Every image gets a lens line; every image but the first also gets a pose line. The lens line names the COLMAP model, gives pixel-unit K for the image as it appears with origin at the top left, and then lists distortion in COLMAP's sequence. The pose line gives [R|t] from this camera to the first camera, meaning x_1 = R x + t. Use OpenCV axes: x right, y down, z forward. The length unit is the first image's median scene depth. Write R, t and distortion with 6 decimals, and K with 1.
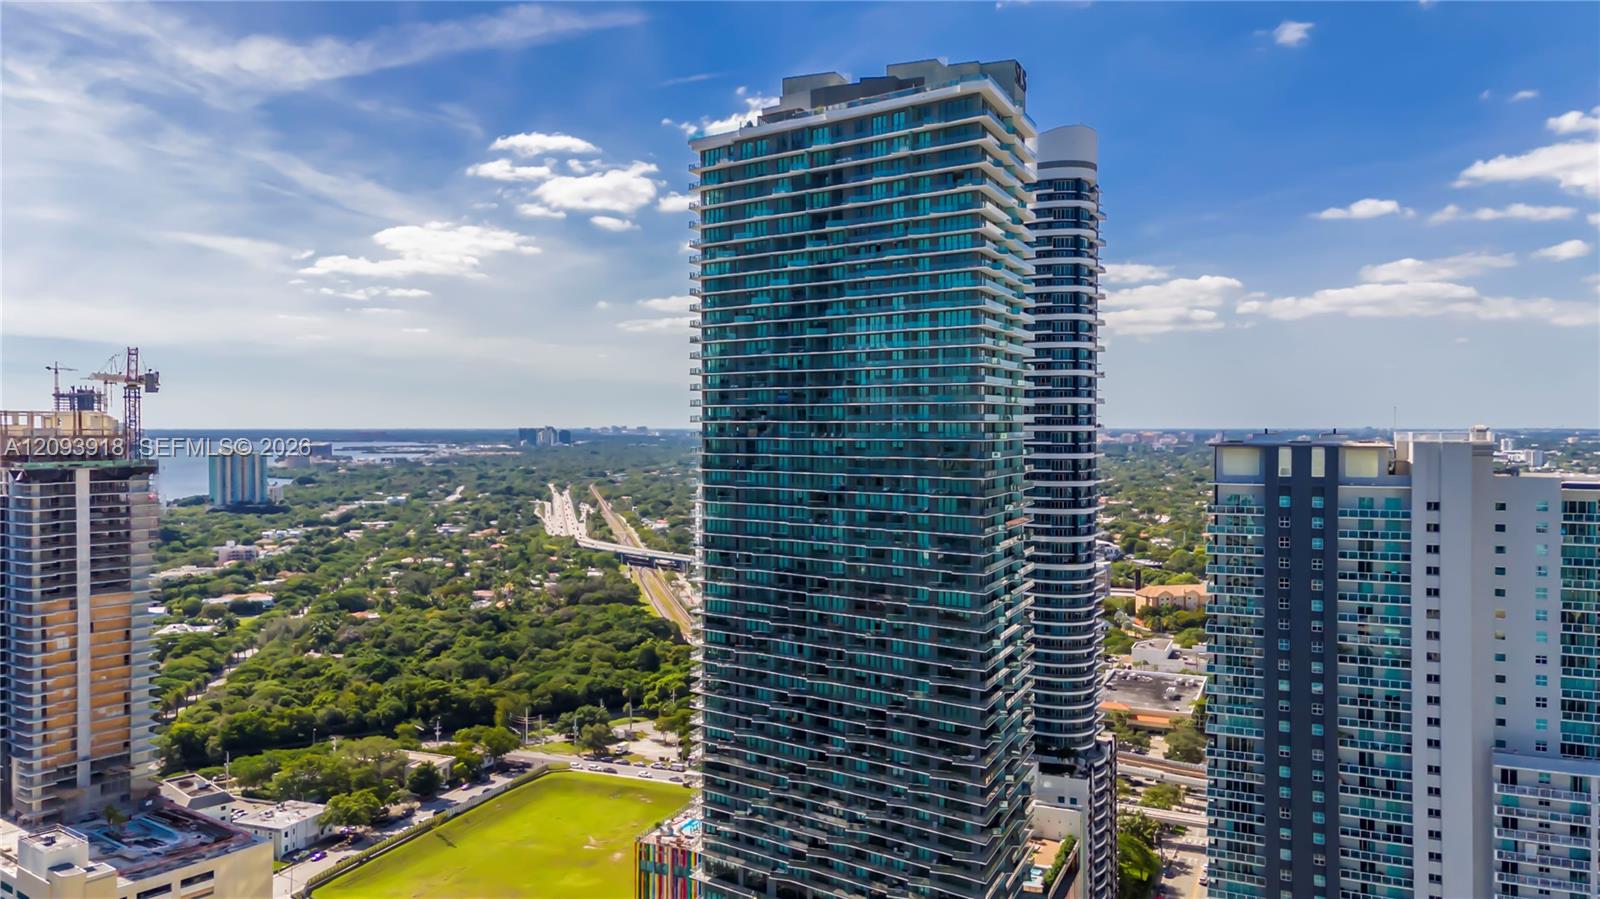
lens RADIAL K [[1193.7, 0, 806.1], [0, 1193.7, 444.9], [0, 0, 1]] dist [0.054682, 0.002539]
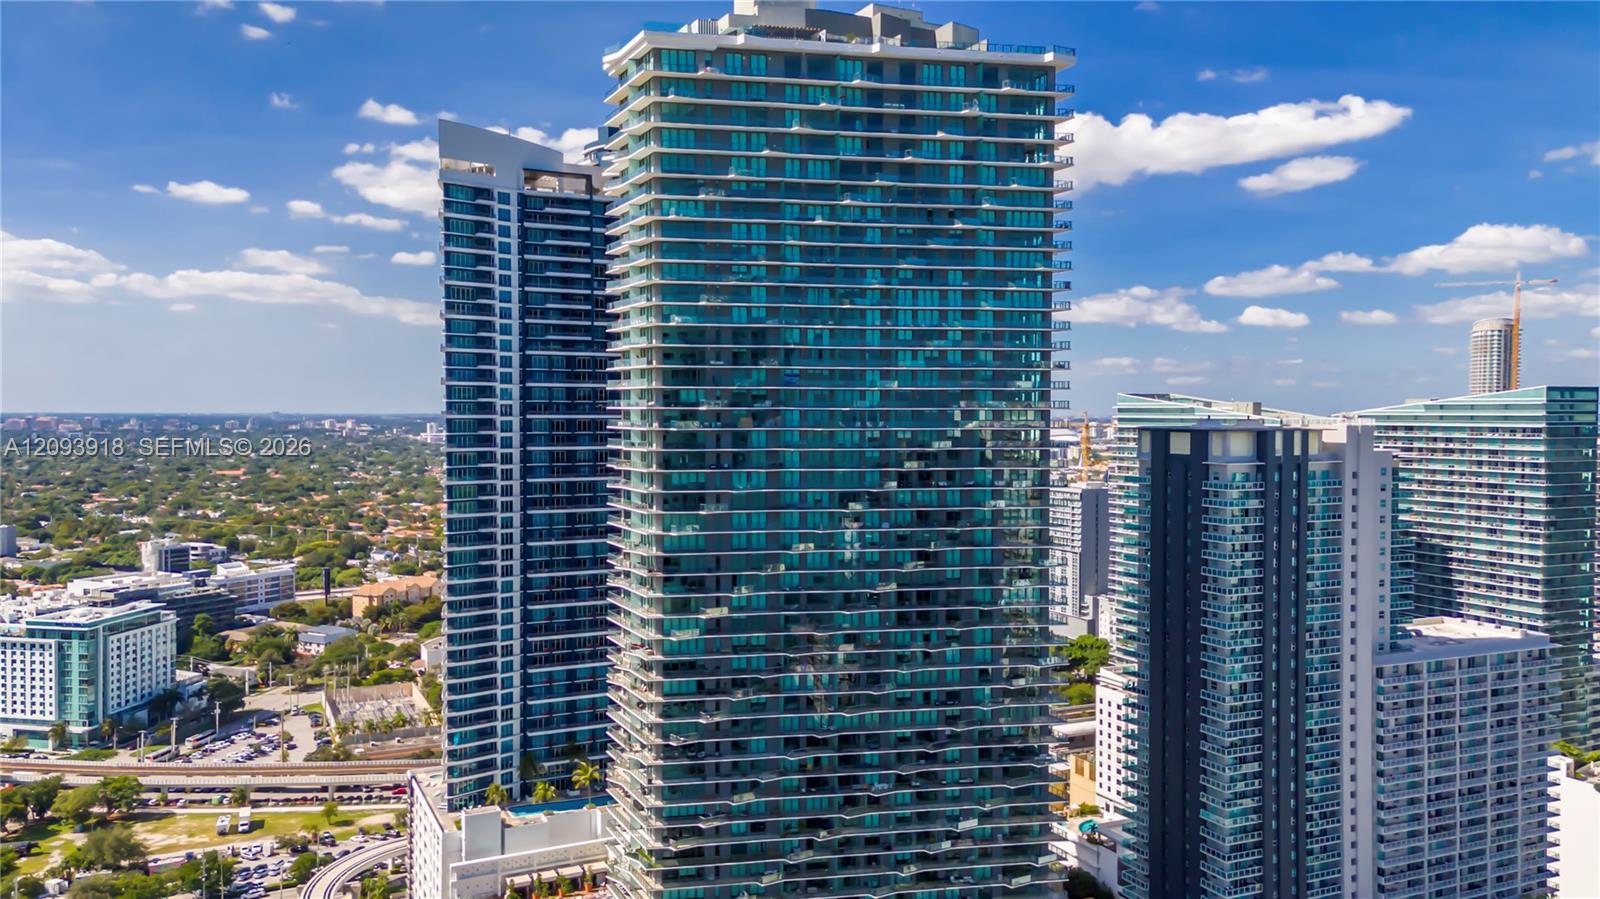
lens RADIAL K [[1193.7, 0, 794.3], [0, 1193.7, 446.3], [0, 0, 1]] dist [0.054682, 0.002539]
pose [[0.650504, -0.021185, 0.759207, -0.627966], [0.010572, 0.999767, 0.018839, -0.008533], [-0.759429, -0.004228, 0.650576, 0.454426]]
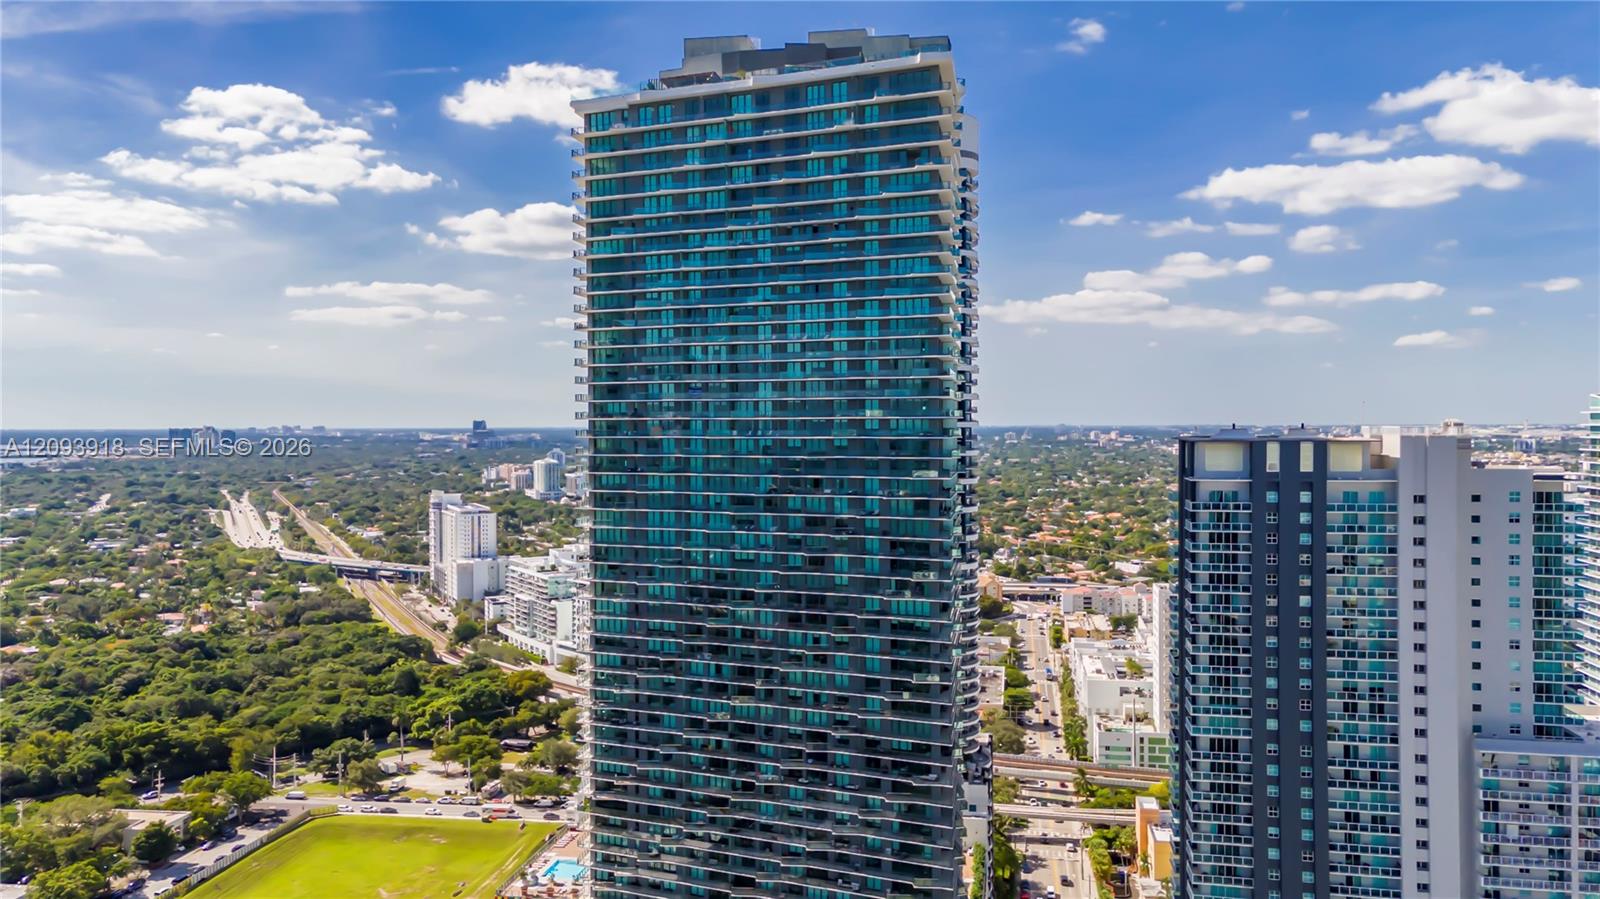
lens RADIAL K [[1193.7, 0, 799.2], [0, 1193.7, 445.2], [0, 0, 1]] dist [0.054682, 0.002539]
pose [[0.967919, -0.008353, 0.251125, -0.168358], [0.007894, 0.999965, 0.002835, -0.001146], [-0.251140, -0.000762, 0.967951, 0.103489]]
